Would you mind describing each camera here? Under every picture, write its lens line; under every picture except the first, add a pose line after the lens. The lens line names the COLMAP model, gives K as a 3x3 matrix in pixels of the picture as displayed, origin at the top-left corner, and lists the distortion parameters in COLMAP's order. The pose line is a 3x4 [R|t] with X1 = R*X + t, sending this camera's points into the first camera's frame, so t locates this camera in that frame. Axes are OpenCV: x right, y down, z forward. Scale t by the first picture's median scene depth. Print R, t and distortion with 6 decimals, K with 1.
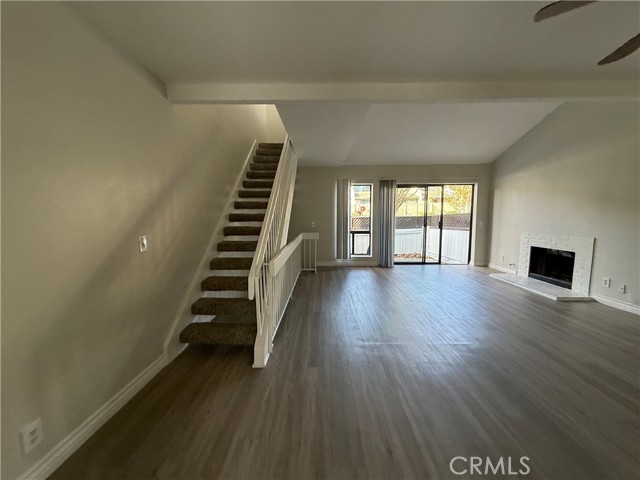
lens RADIAL K [[255.1, 0, 319.5], [0, 255.1, 238.5], [0, 0, 1]] dist [0.000432, -0.000380]
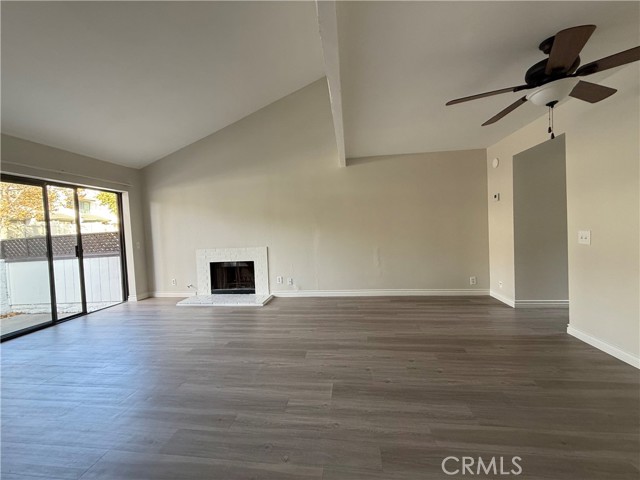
lens RADIAL K [[255.1, 0, 320.2], [0, 255.1, 239.0], [0, 0, 1]] dist [0.000432, -0.000380]
pose [[0.111947, -0.036819, 0.993032, -0.074323], [0.130715, 0.991176, 0.022014, -0.020561], [-0.985079, 0.127340, 0.115772, 0.370499]]
